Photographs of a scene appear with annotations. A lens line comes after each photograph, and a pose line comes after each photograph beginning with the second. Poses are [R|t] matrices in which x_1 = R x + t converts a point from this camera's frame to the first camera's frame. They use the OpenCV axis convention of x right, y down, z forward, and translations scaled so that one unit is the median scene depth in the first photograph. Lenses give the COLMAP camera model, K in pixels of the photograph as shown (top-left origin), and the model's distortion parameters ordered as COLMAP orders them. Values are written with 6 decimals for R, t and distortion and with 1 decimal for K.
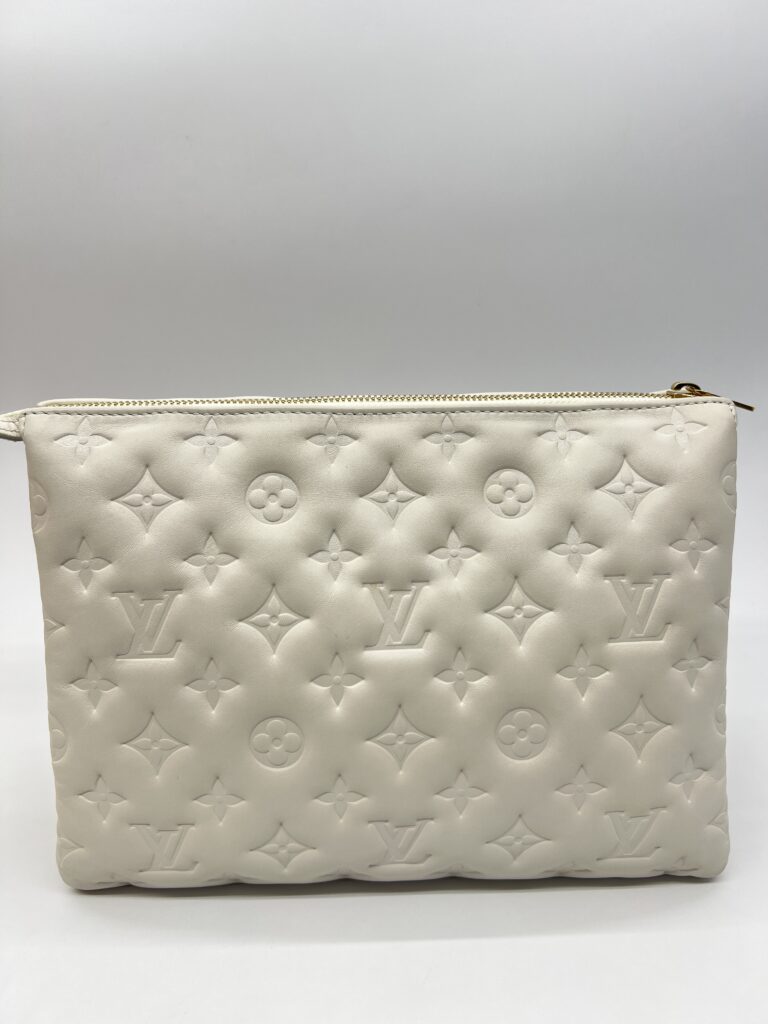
lens RADIAL K [[775.3, 0, 383.1], [0, 775.3, 507.4], [0, 0, 1]] dist [-0.026212, -0.010773]
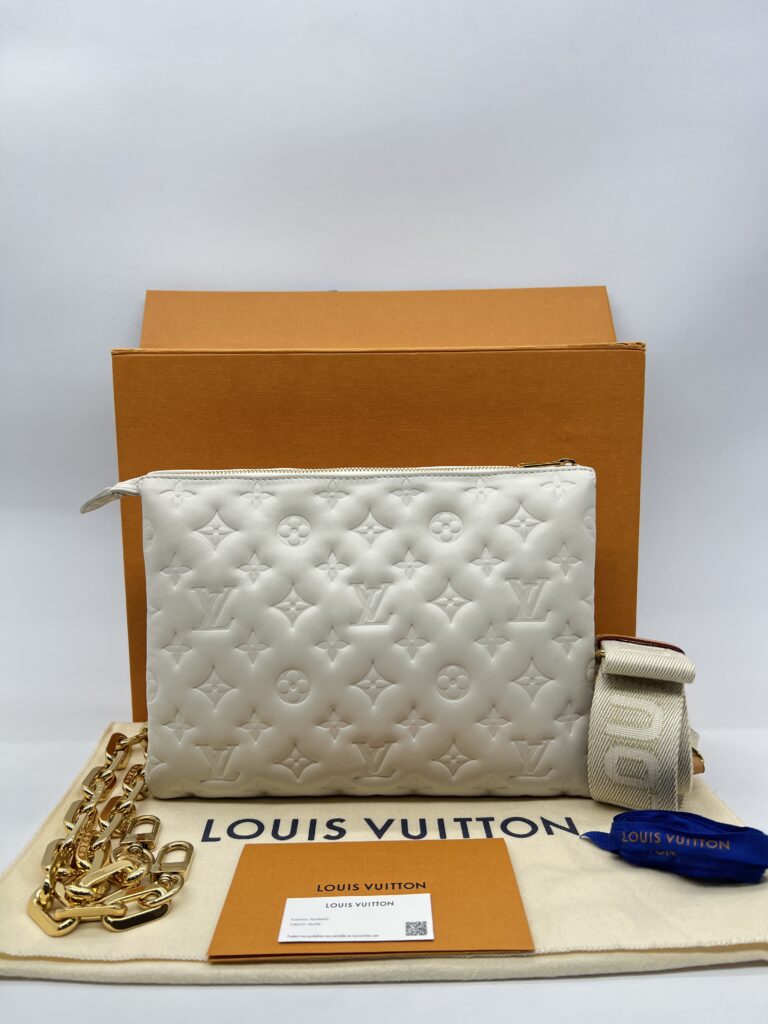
lens RADIAL K [[775.3, 0, 393.4], [0, 775.3, 503.3], [0, 0, 1]] dist [-0.026212, -0.010773]
pose [[0.998366, -0.007798, -0.056604, 0.149486], [-0.000847, 0.988517, -0.151110, 0.172151], [0.057133, 0.150911, 0.986895, -0.555704]]
